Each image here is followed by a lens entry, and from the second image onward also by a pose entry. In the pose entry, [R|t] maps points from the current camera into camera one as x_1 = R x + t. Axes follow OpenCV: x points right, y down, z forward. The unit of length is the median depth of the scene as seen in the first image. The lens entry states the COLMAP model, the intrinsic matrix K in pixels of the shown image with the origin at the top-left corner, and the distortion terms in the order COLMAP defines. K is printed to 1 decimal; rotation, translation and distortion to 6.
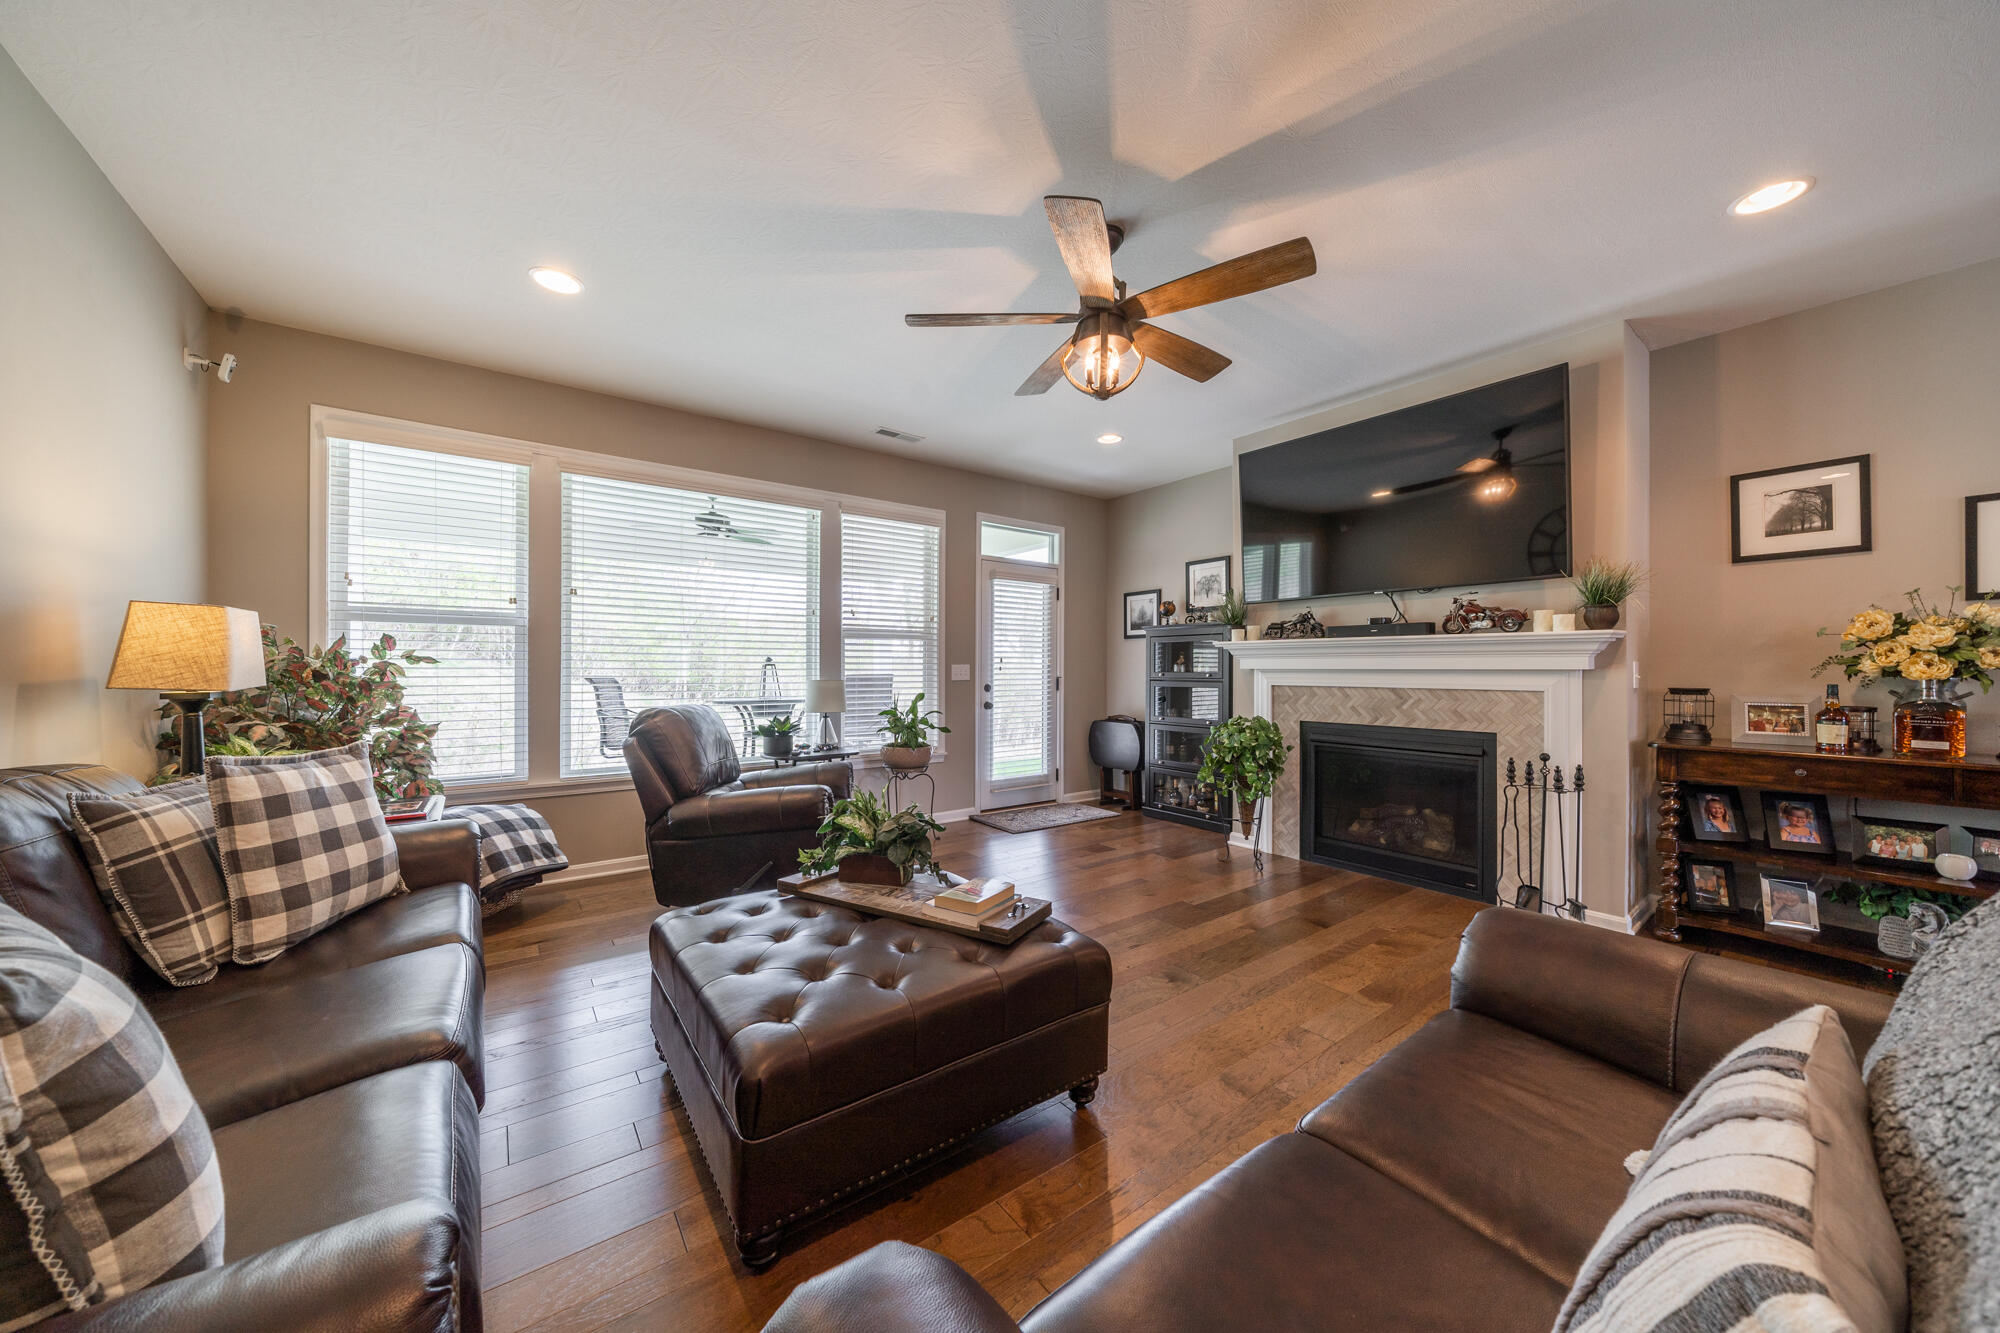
lens RADIAL K [[681.4, 0, 1003.4], [0, 681.4, 668.4], [0, 0, 1]] dist [-0.005762, 0.000006]
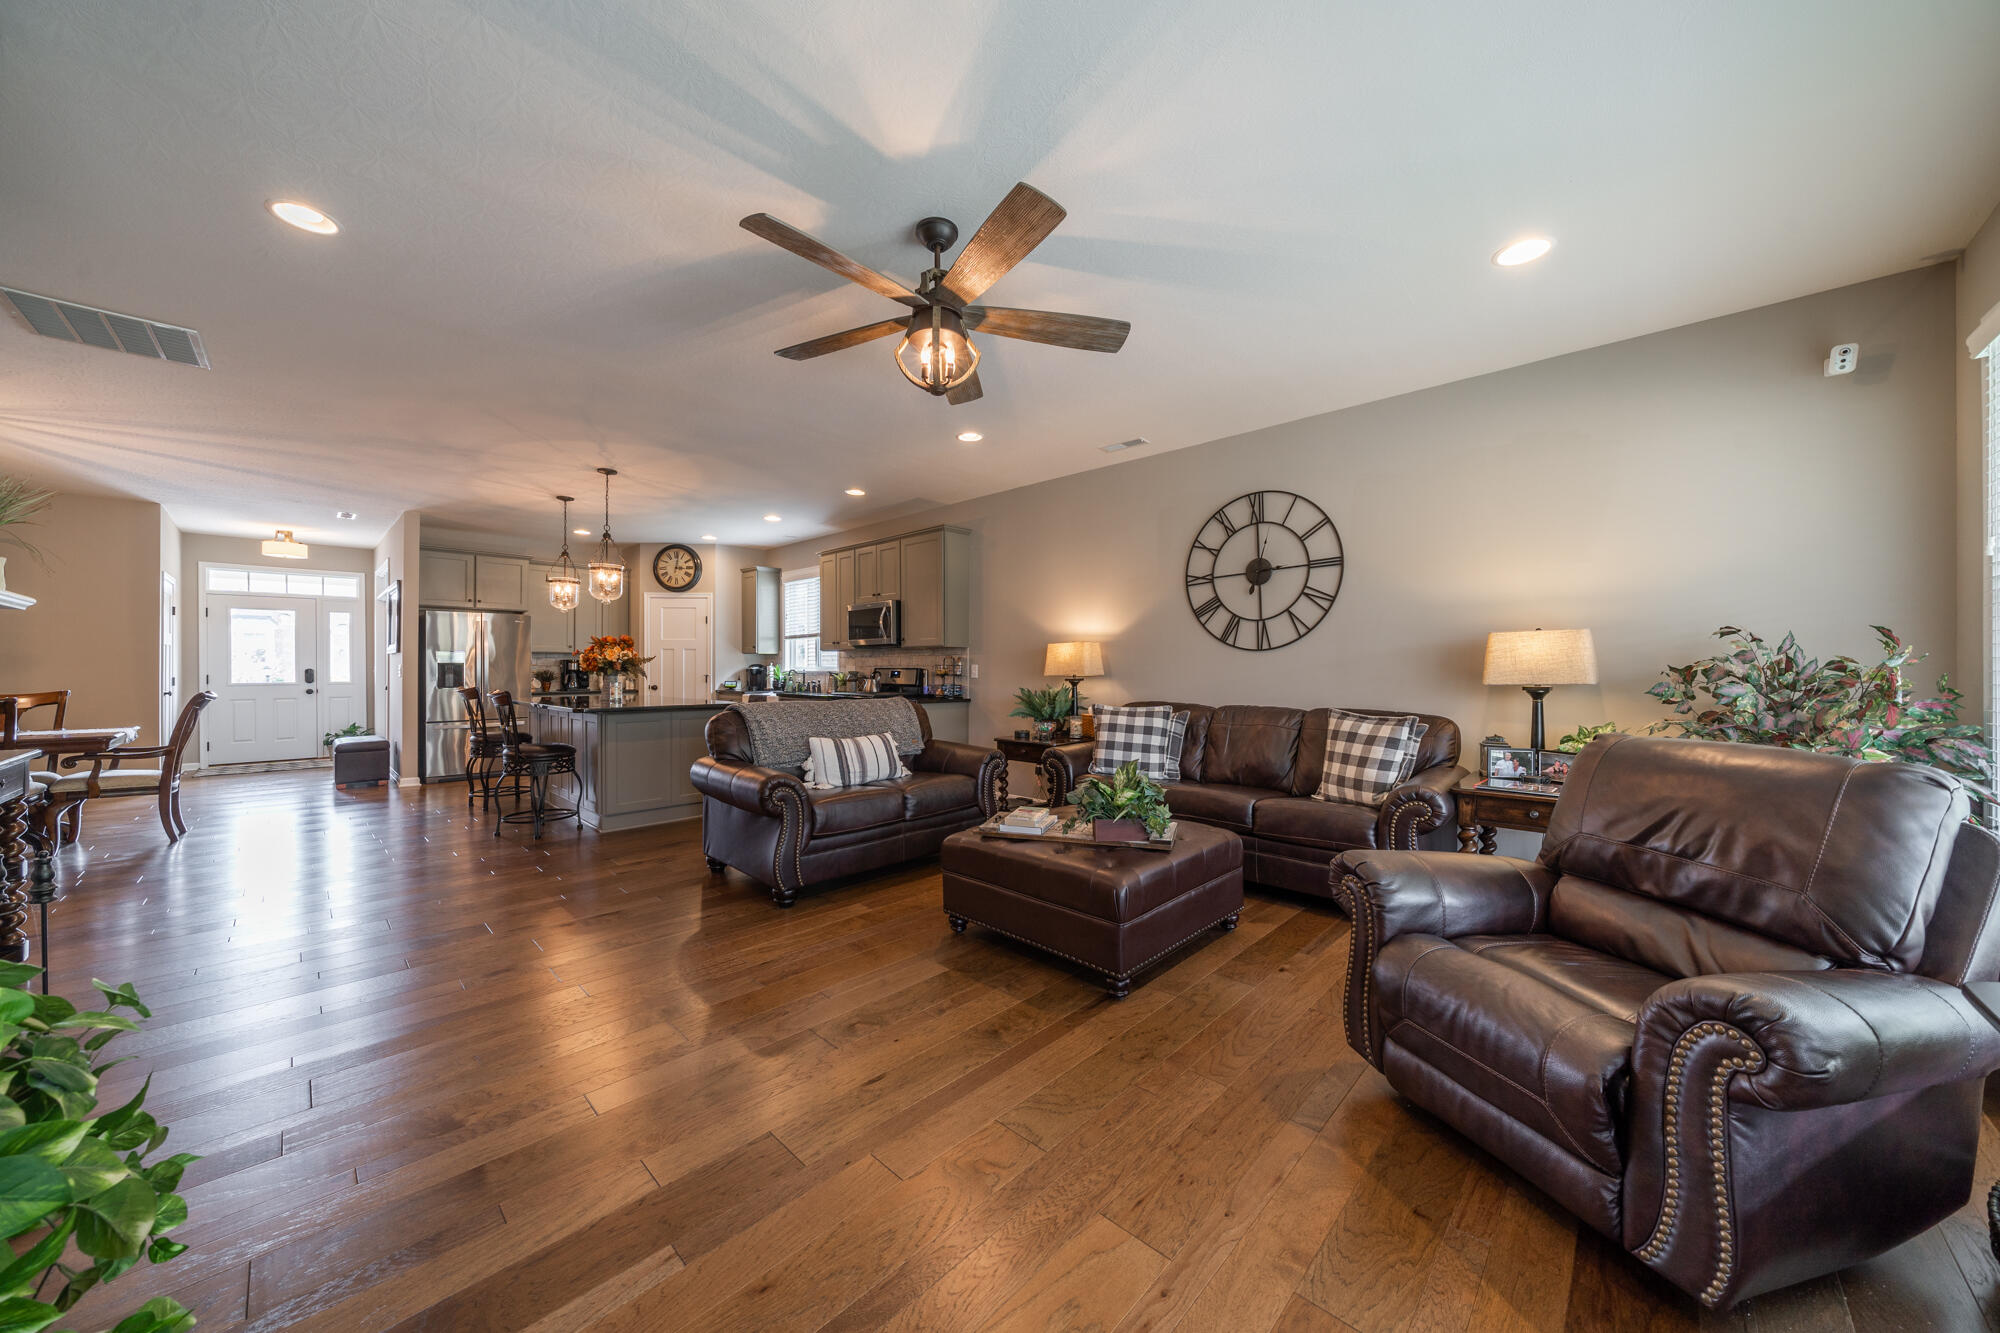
lens RADIAL K [[681.4, 0, 1003.4], [0, 681.4, 668.4], [0, 0, 1]] dist [-0.005762, 0.000006]
pose [[-0.987004, -0.003316, -0.160662, 0.160181], [-0.003255, 0.999994, -0.000640, 0.000314], [0.160663, -0.000108, -0.987009, 1.532920]]
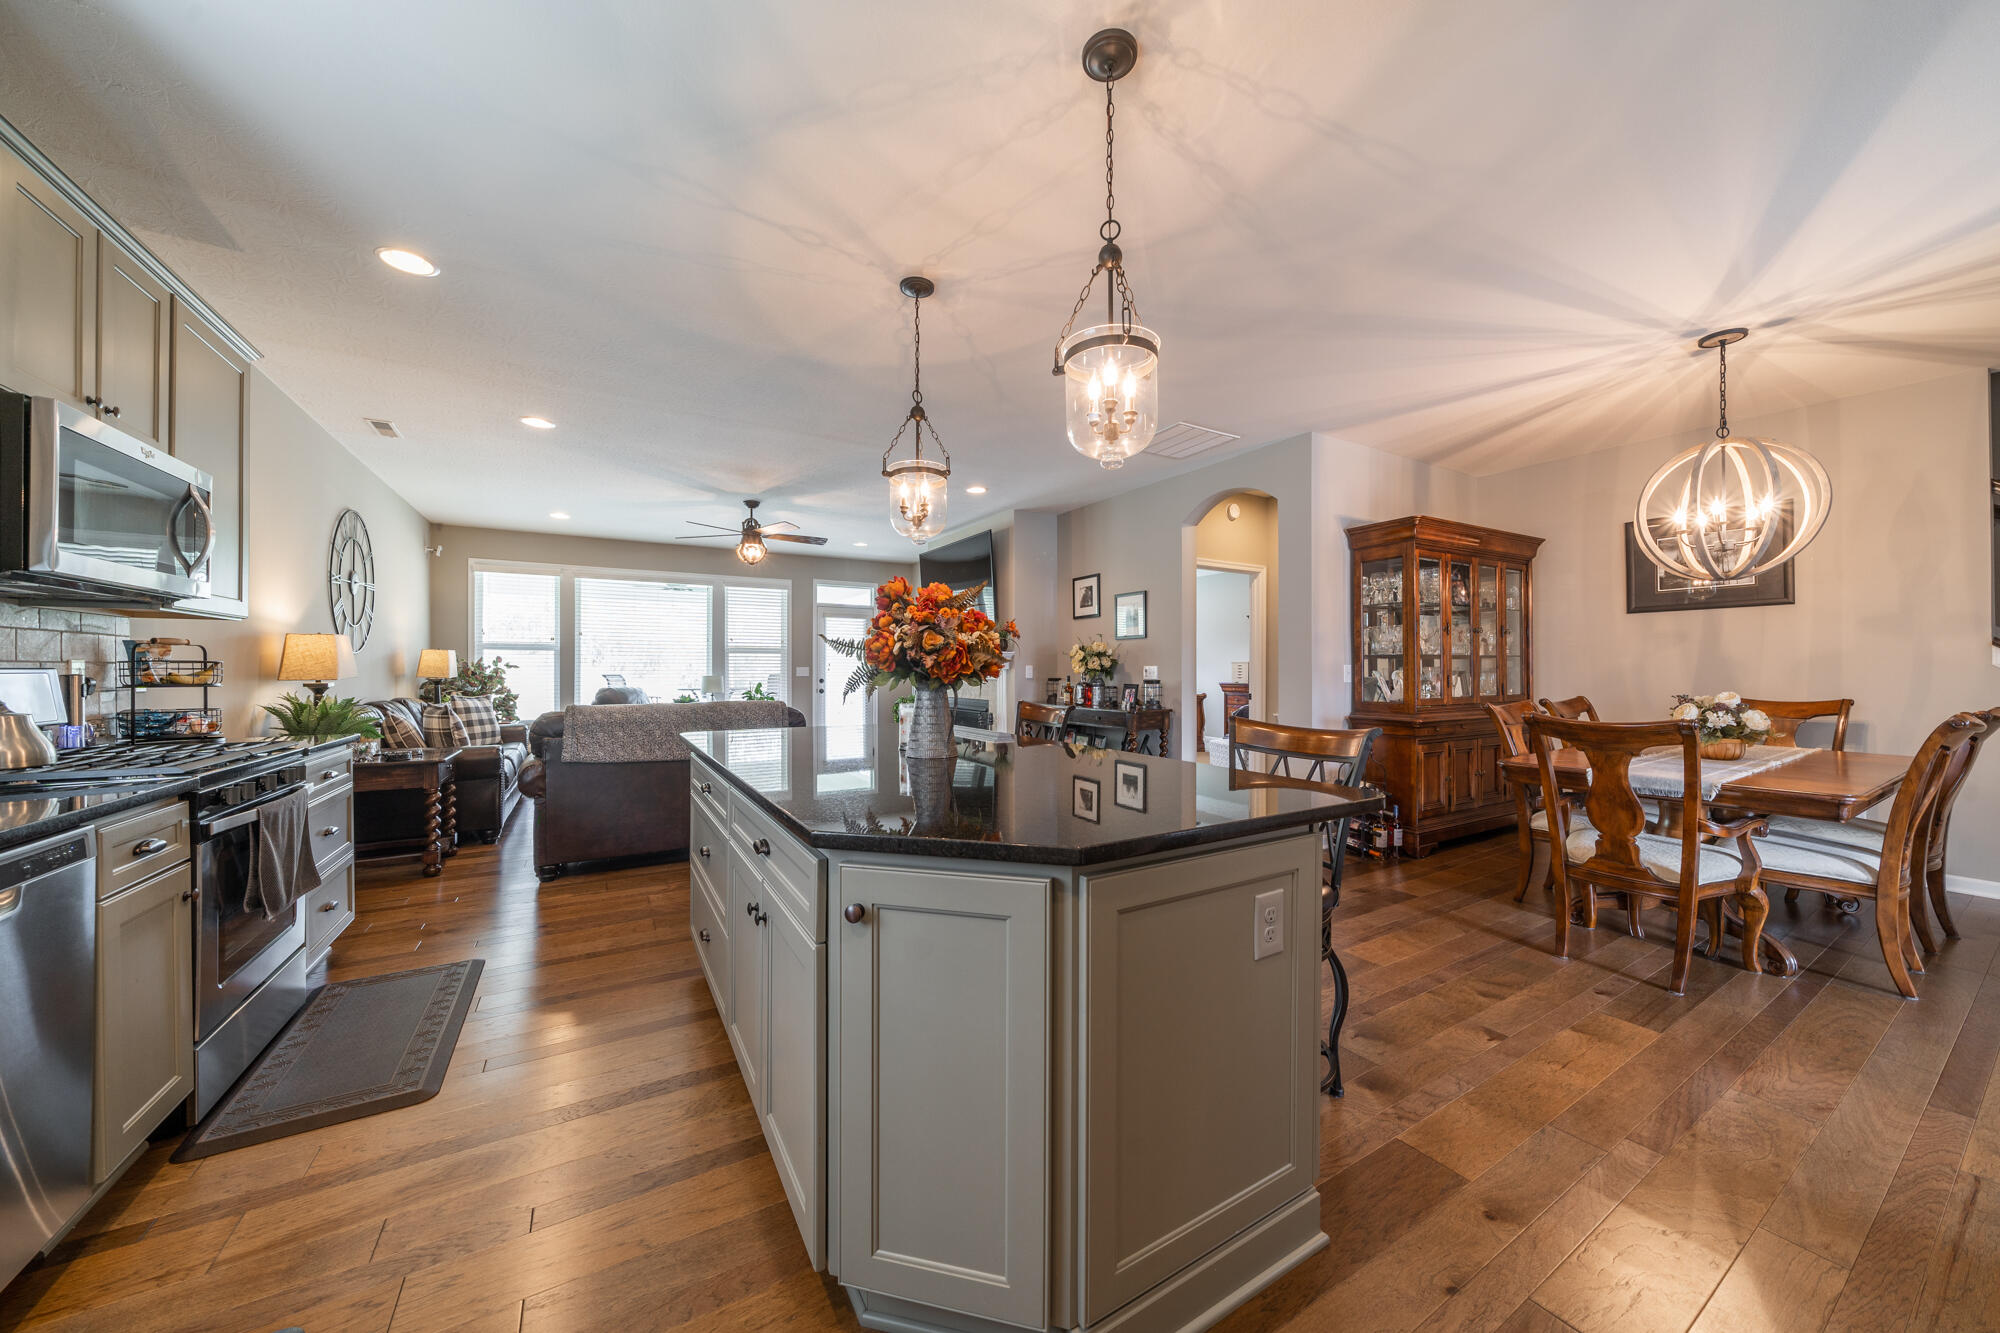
lens RADIAL K [[681.4, 0, 1003.4], [0, 681.4, 668.4], [0, 0, 1]] dist [-0.005762, 0.000006]
pose [[0.994470, -0.002923, -0.104982, 1.051941], [0.002884, 0.999996, -0.000521, -0.000431], [0.104983, 0.000216, 0.994474, -1.128820]]
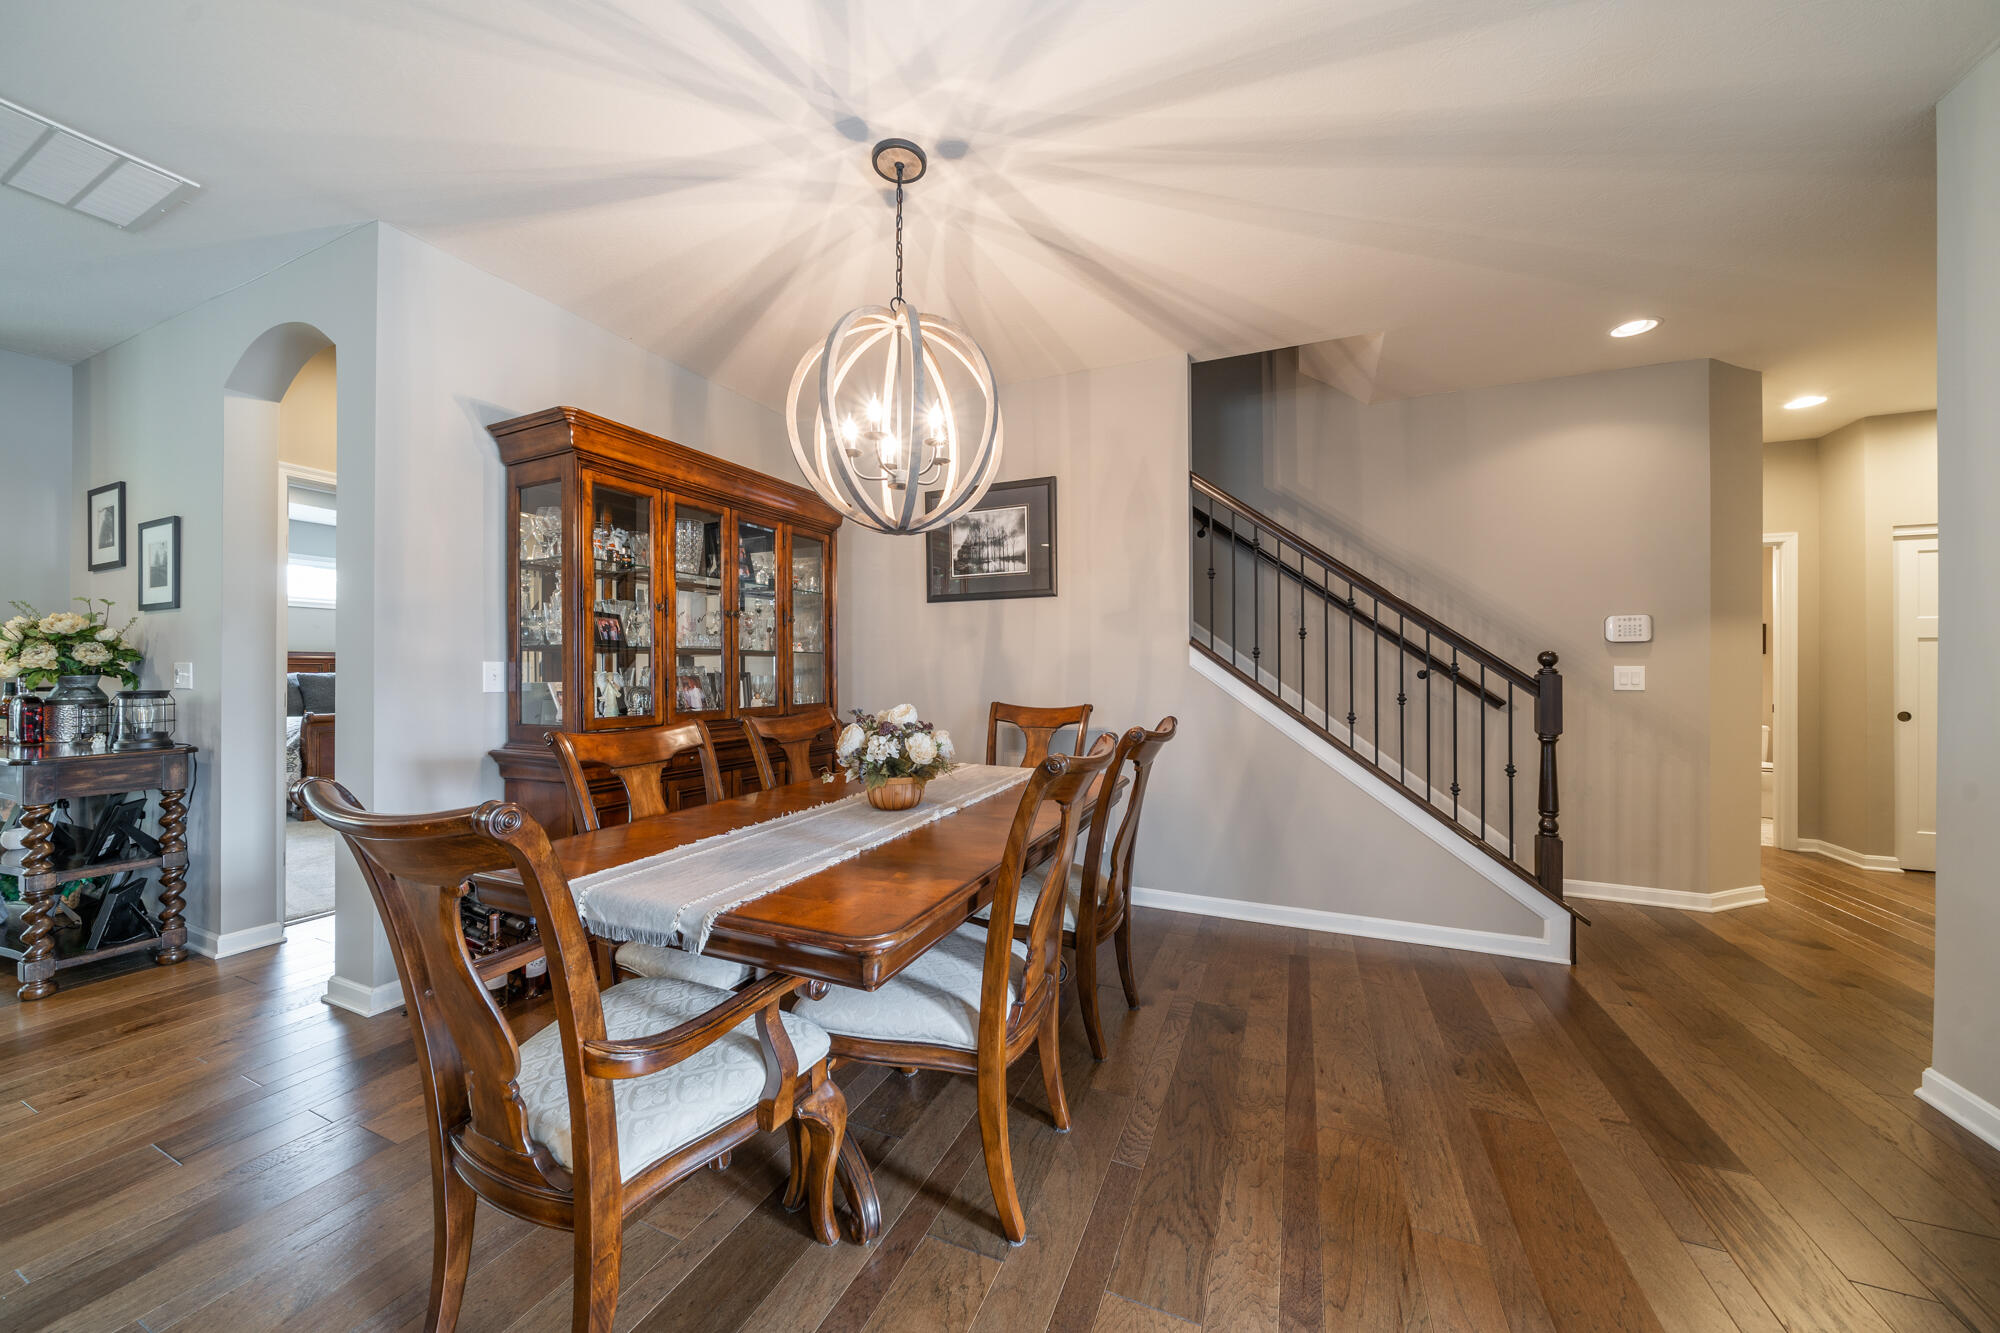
lens RADIAL K [[681.4, 0, 1003.4], [0, 681.4, 668.4], [0, 0, 1]] dist [-0.005762, 0.000006]
pose [[0.869946, -0.000050, 0.493148, 1.767015], [0.001327, 0.999997, -0.002239, 0.004317], [-0.493146, 0.002602, 0.869943, -0.644314]]
